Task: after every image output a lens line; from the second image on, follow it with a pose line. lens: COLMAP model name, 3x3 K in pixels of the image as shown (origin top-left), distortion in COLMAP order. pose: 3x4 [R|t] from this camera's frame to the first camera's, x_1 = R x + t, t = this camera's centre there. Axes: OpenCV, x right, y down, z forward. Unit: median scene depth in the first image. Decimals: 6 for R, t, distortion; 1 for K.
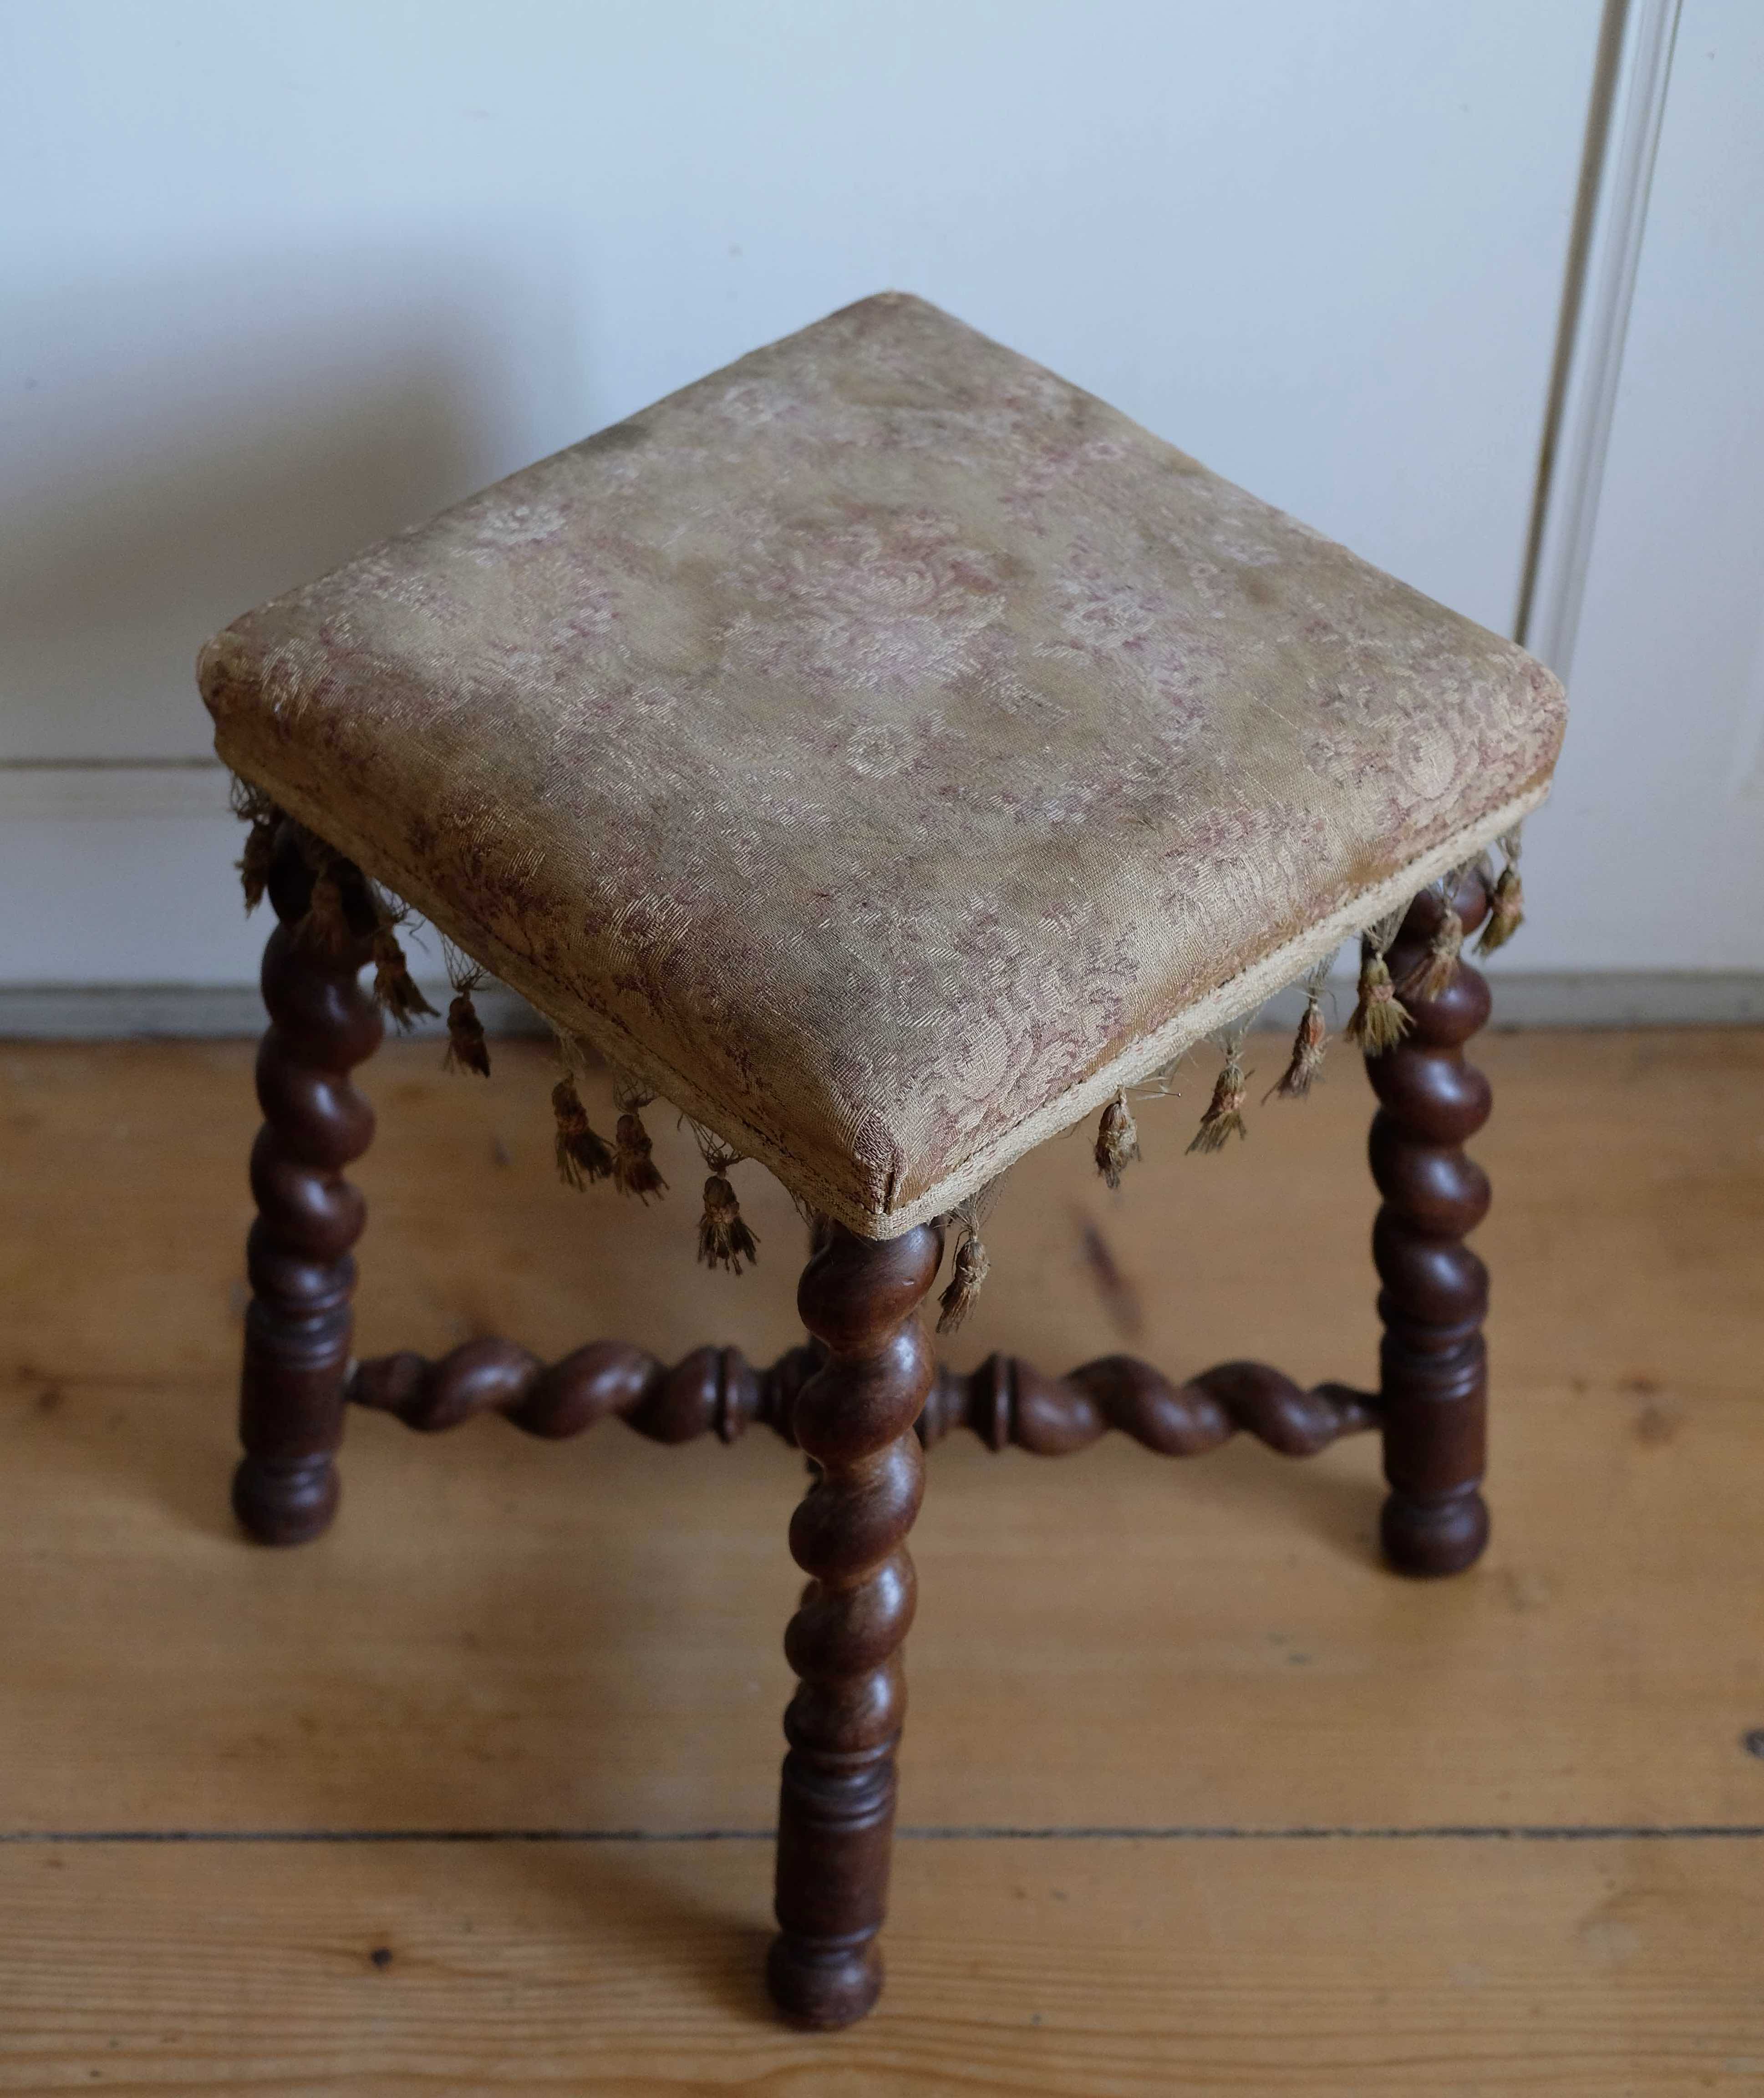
lens RADIAL K [[3982.7, 0, 882.0], [0, 3982.7, 1049.0], [0, 0, 1]] dist [-0.030540, 0.379910]
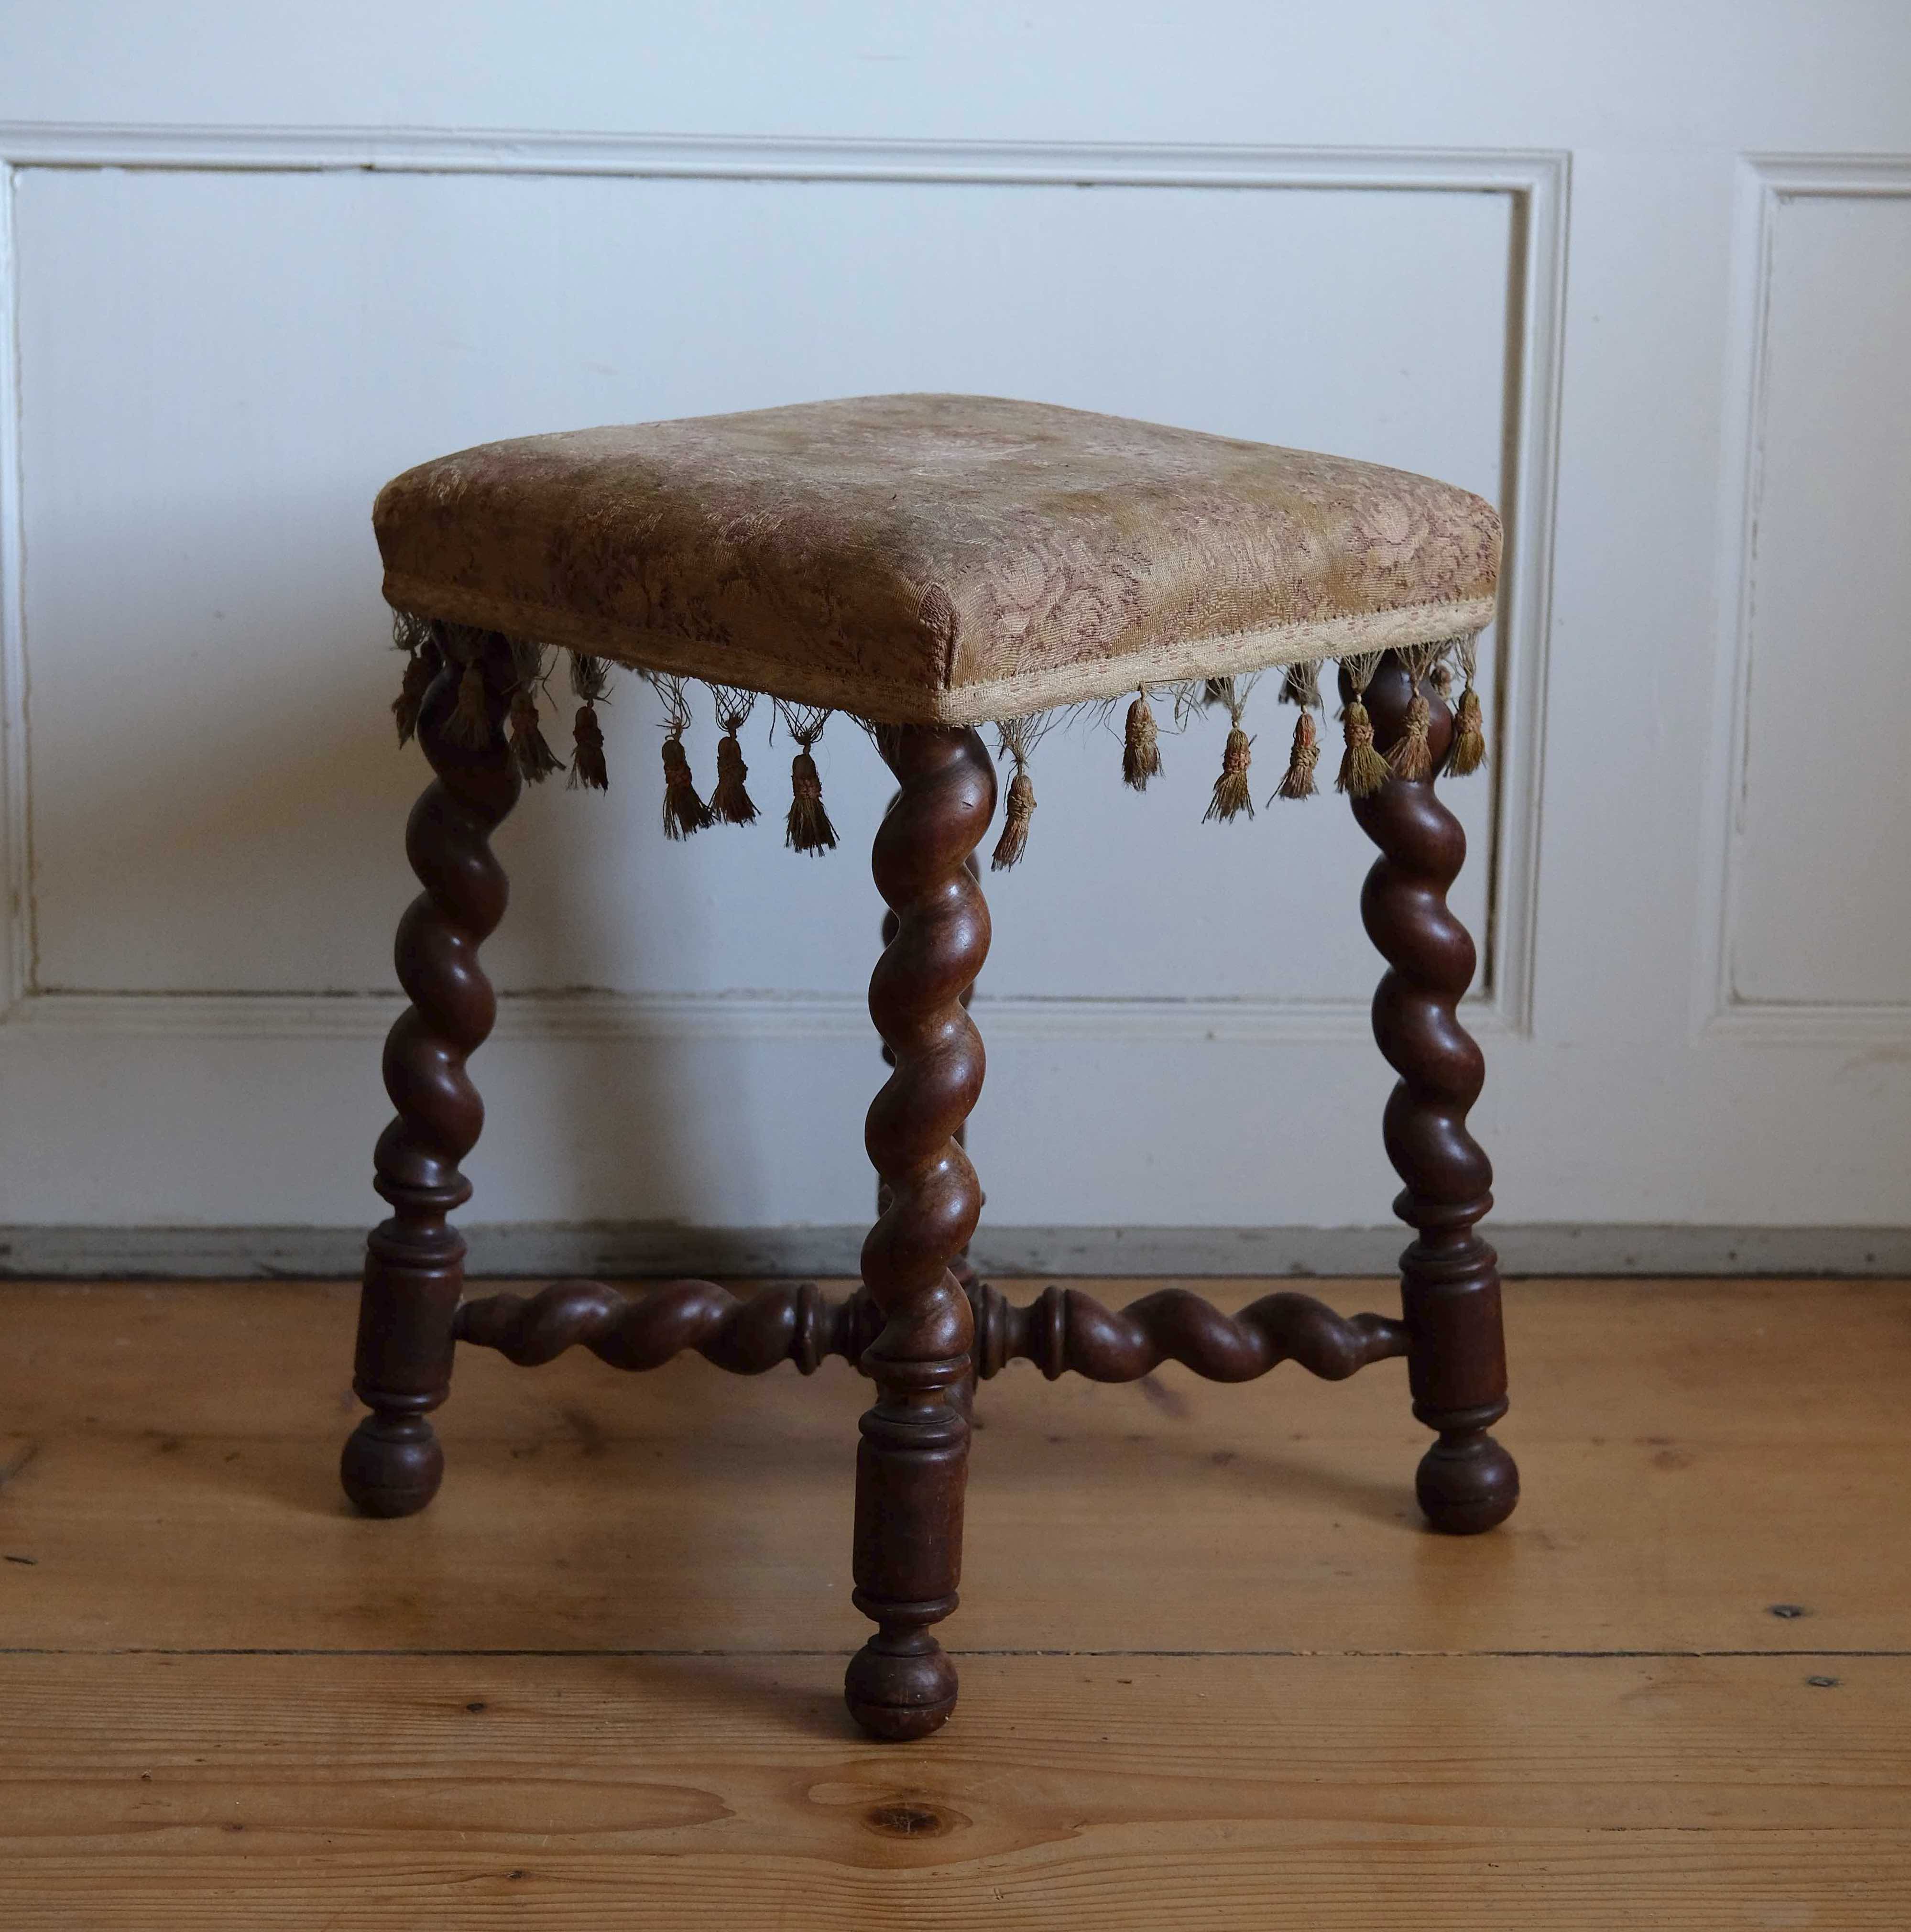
lens RADIAL K [[4091.3, 0, 955.5], [0, 4091.3, 966.0], [0, 0, 1]] dist [-0.039212, 0.177263]
pose [[0.999851, -0.014491, 0.009332, -0.008154], [0.017163, 0.886925, -0.461594, 0.617405], [-0.001588, 0.461686, 0.887042, -0.044397]]
